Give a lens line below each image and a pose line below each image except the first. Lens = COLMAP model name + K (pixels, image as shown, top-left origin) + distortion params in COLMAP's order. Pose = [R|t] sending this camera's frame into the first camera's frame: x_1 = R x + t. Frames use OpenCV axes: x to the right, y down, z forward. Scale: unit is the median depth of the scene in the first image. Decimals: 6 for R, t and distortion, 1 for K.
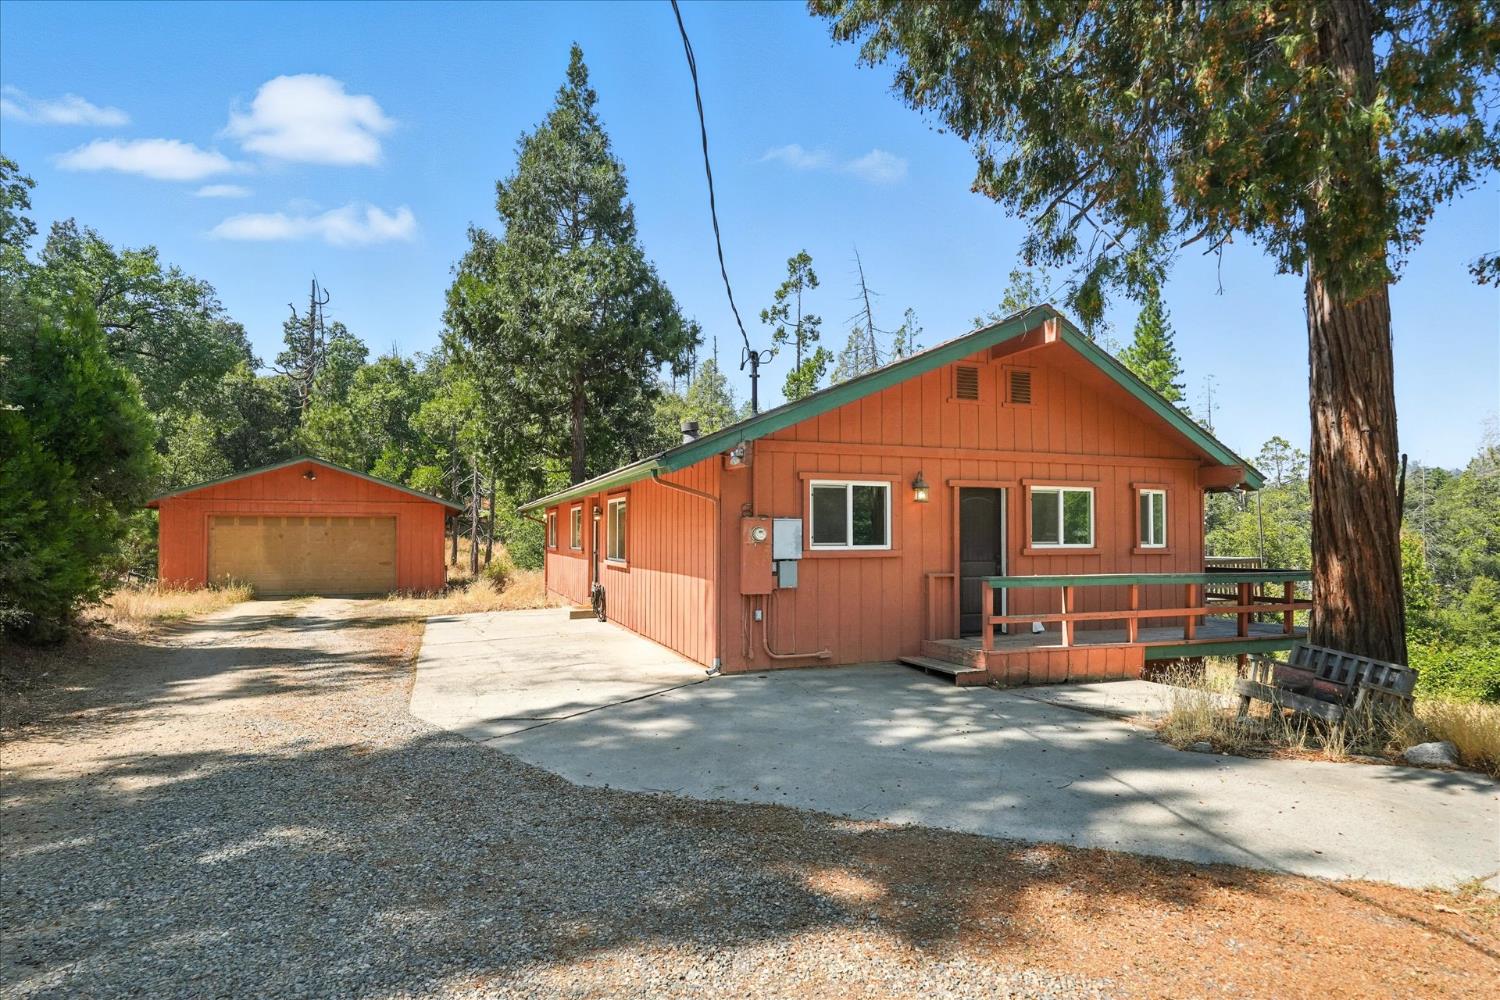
lens RADIAL K [[786.7, 0, 745.6], [0, 786.7, 504.9], [0, 0, 1]] dist [0.000212, 0.000435]
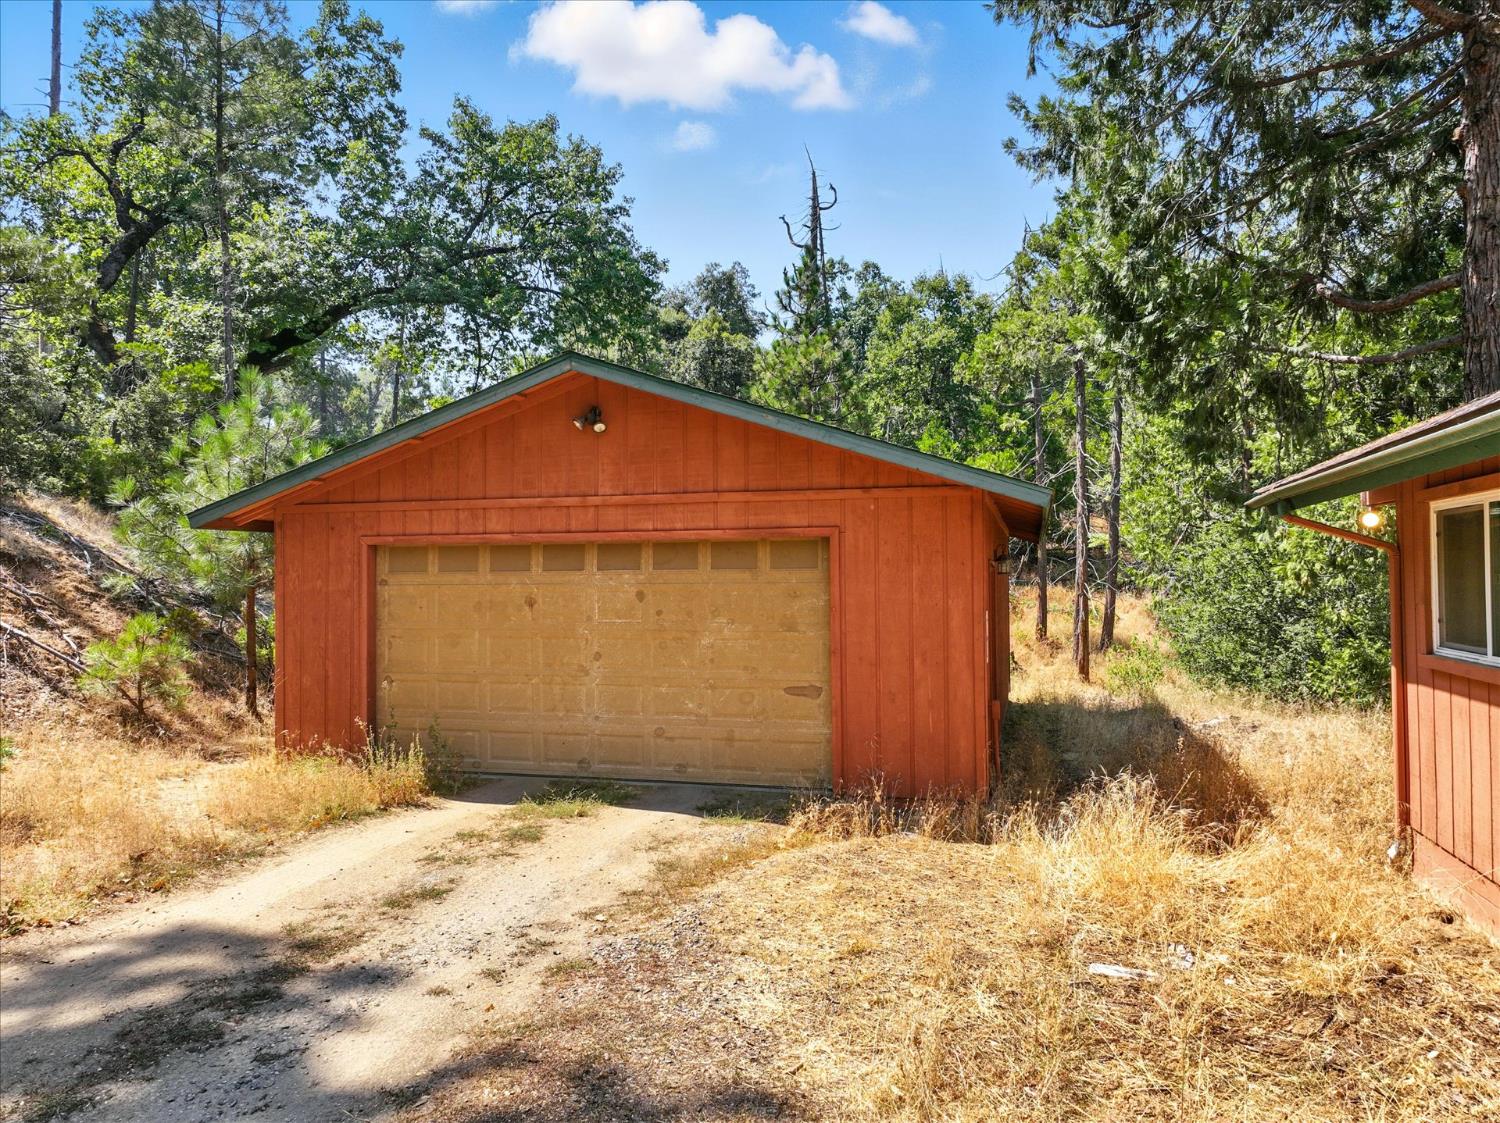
lens RADIAL K [[1067.3, 0, 753.3], [0, 1067.3, 569.2], [0, 0, 1]] dist [0.002201, 0.011167]
pose [[0.810421, -0.011442, -0.585736, -0.195533], [0.030481, 0.999279, 0.022654, 0.014556], [0.585055, -0.036213, 0.810185, 0.556560]]
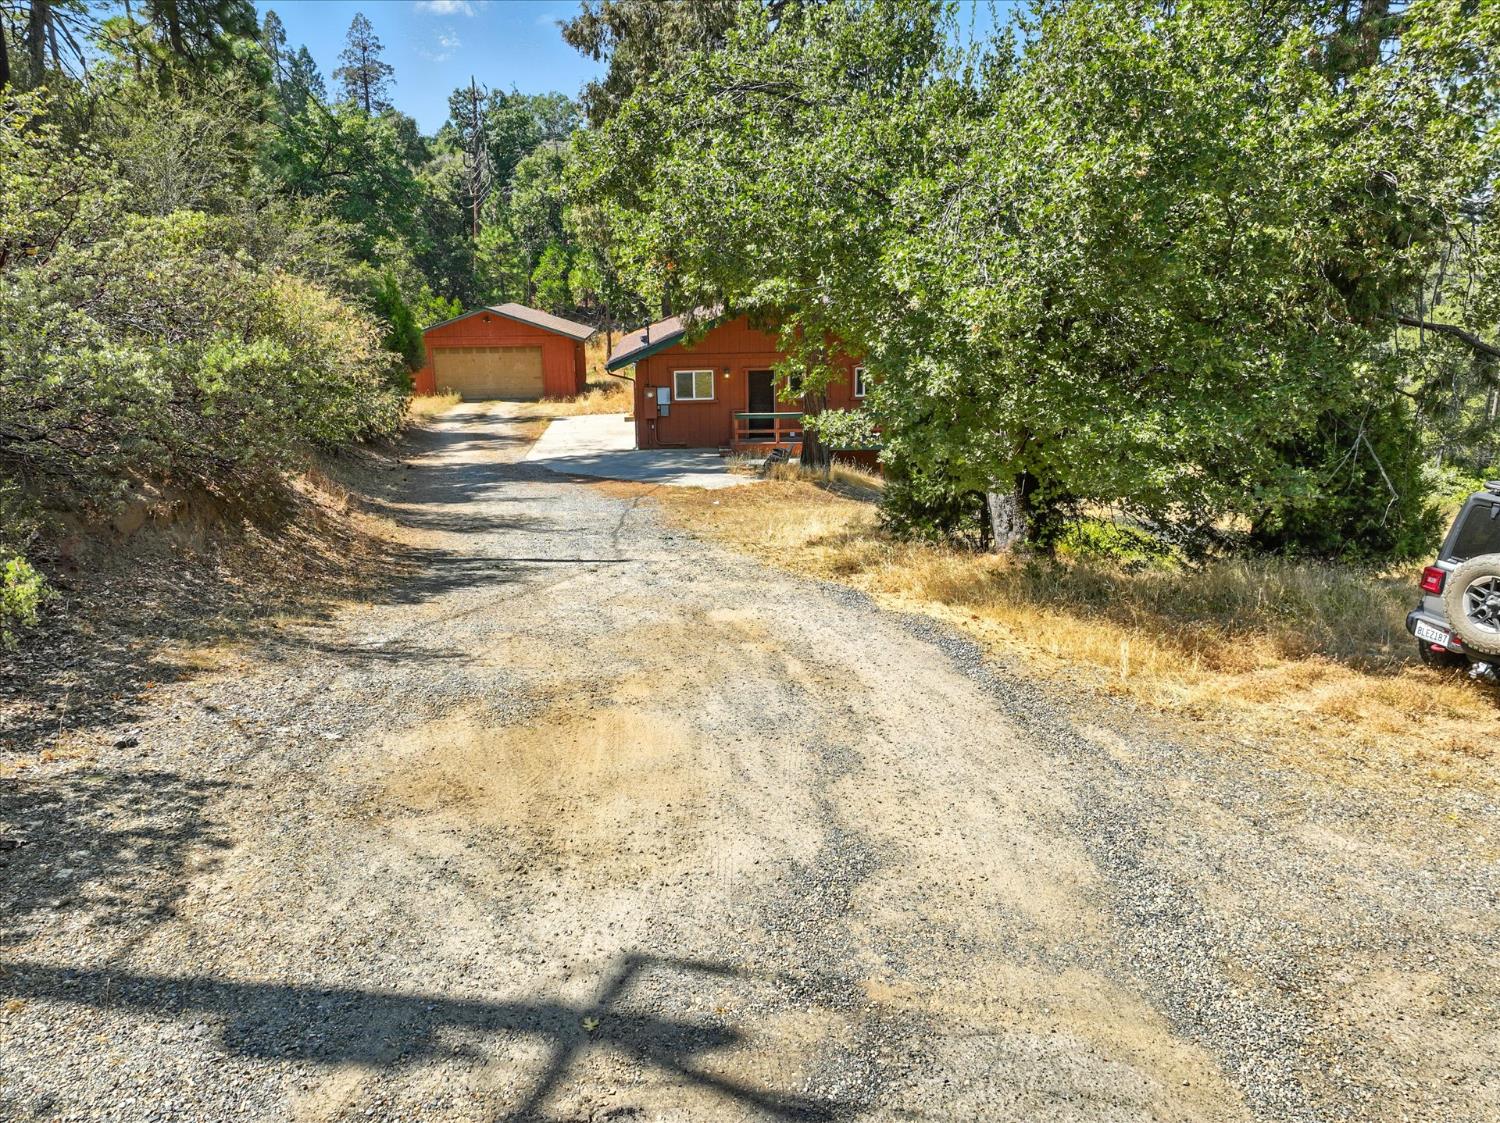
lens RADIAL K [[1067.3, 0, 754.0], [0, 1067.3, 563.2], [0, 0, 1]] dist [0.002201, 0.011167]
pose [[0.963234, 0.064840, -0.260724, 0.449212], [0.013379, 0.957660, 0.287591, -0.150581], [0.268332, -0.280506, 0.921582, -0.783744]]
